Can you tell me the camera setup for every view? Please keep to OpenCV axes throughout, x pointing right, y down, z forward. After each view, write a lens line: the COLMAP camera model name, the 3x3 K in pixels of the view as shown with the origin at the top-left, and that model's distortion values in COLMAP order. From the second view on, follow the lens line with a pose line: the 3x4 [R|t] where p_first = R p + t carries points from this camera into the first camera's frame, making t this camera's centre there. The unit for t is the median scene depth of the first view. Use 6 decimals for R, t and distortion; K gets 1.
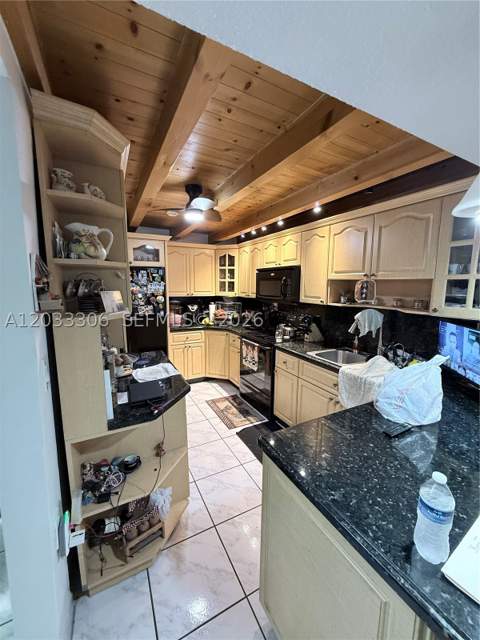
lens RADIAL K [[253.0, 0, 241.8], [0, 253.0, 320.0], [0, 0, 1]] dist [-0.001461, -0.000238]
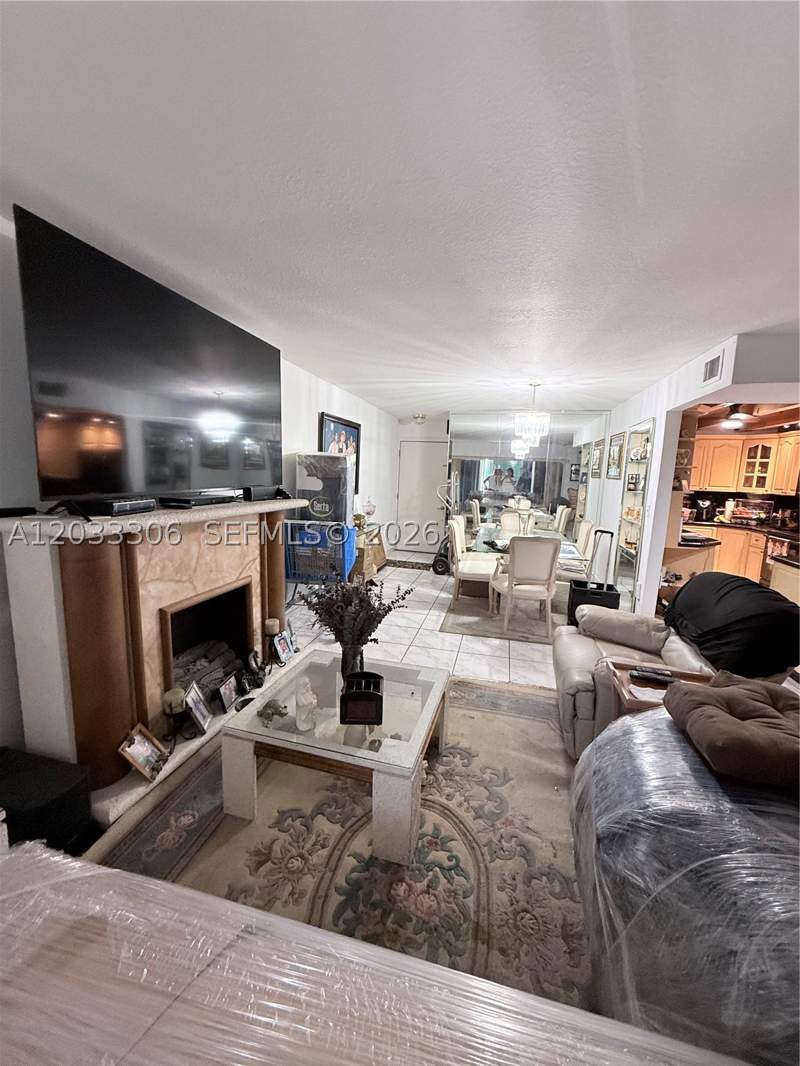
lens RADIAL K [[421.4, 0, 403.0], [0, 421.4, 532.9], [0, 0, 1]] dist [-0.001461, -0.000238]
pose [[0.742969, 0.112720, -0.659766, 0.019137], [-0.117648, 0.992364, 0.037059, 0.142284], [0.658905, 0.050086, 0.750557, -0.950346]]
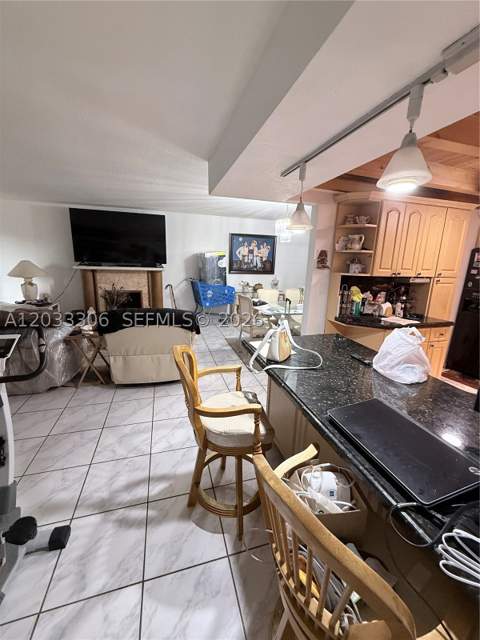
lens RADIAL K [[253.0, 0, 241.8], [0, 253.0, 320.0], [0, 0, 1]] dist [-0.001461, -0.000238]
pose [[-0.192580, 0.213784, -0.957710, 0.609270], [-0.168827, 0.954208, 0.246950, -0.005515], [0.966649, 0.209245, -0.147669, 0.150197]]
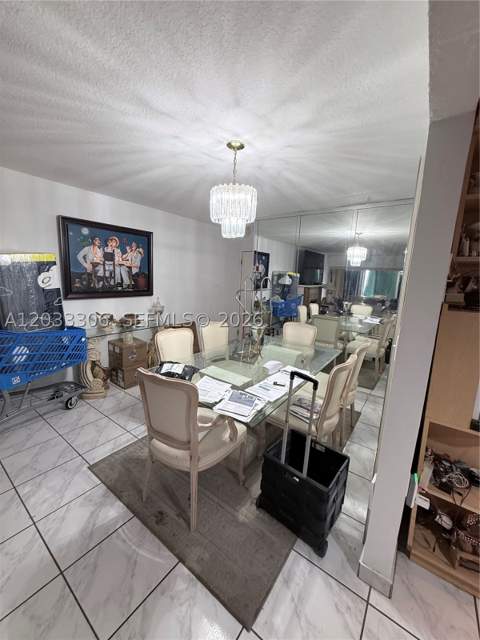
lens RADIAL K [[253.0, 0, 241.8], [0, 253.0, 320.0], [0, 0, 1]] dist [-0.001461, -0.000238]
pose [[0.432153, 0.163980, -0.886766, -0.032330], [-0.159188, 0.981759, 0.103967, 0.016989], [0.887639, 0.096233, 0.450374, -0.083788]]
